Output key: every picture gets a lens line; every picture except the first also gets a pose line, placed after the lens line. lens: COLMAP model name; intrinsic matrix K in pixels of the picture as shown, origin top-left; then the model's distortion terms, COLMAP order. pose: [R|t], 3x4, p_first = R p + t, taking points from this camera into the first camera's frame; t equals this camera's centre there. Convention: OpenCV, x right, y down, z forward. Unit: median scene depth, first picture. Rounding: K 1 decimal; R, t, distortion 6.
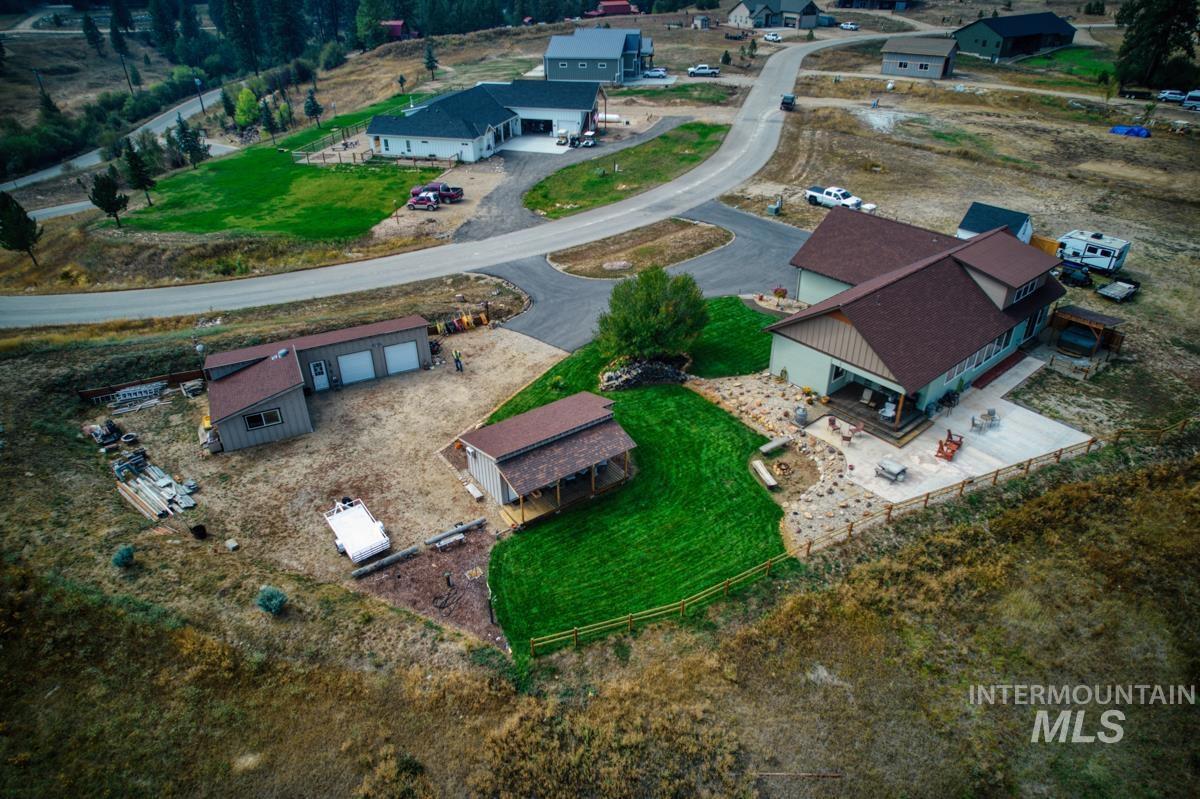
lens RADIAL K [[765.1, 0, 600.0], [0, 765.1, 399.5], [0, 0, 1]] dist [-0.075695, 0.067516]
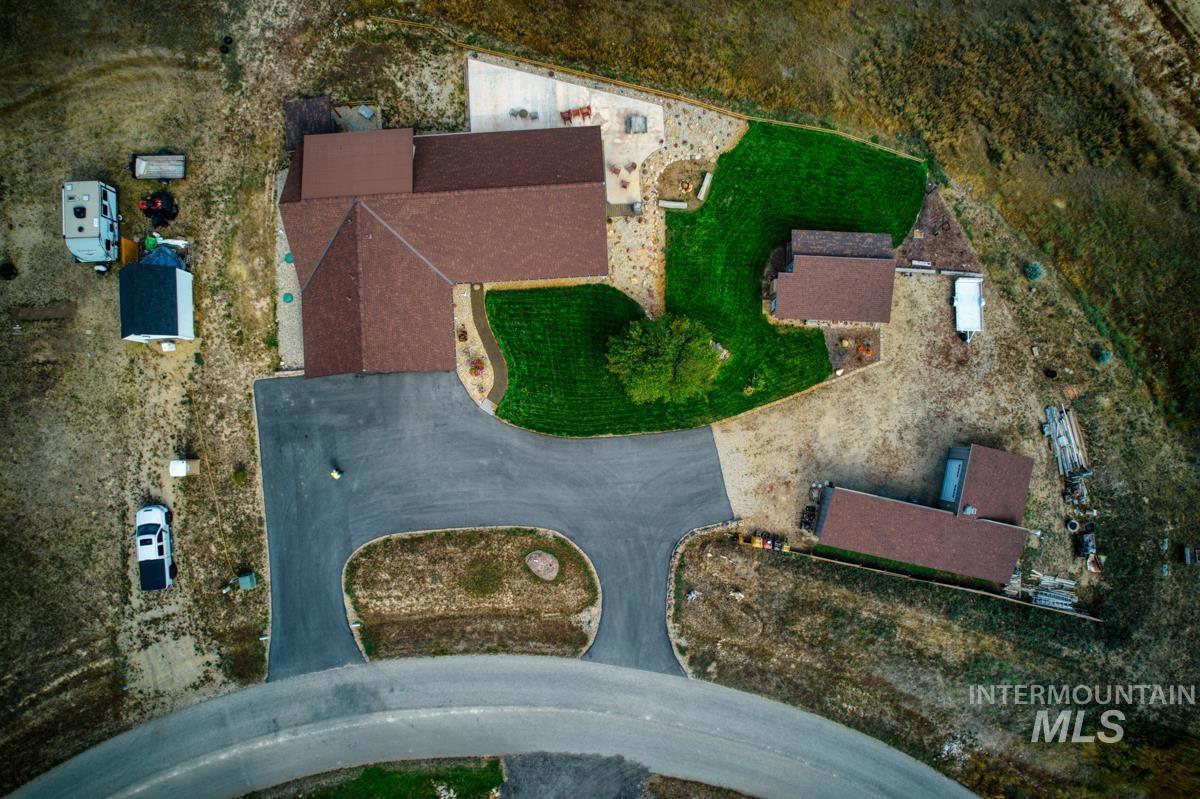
lens RADIAL K [[765.1, 0, 600.0], [0, 765.1, 399.5], [0, 0, 1]] dist [-0.075695, 0.067516]
pose [[-0.793751, -0.607584, 0.028296, 0.089353], [0.323978, -0.382958, 0.865090, -1.215625], [-0.514779, 0.695834, 0.500817, 0.642512]]
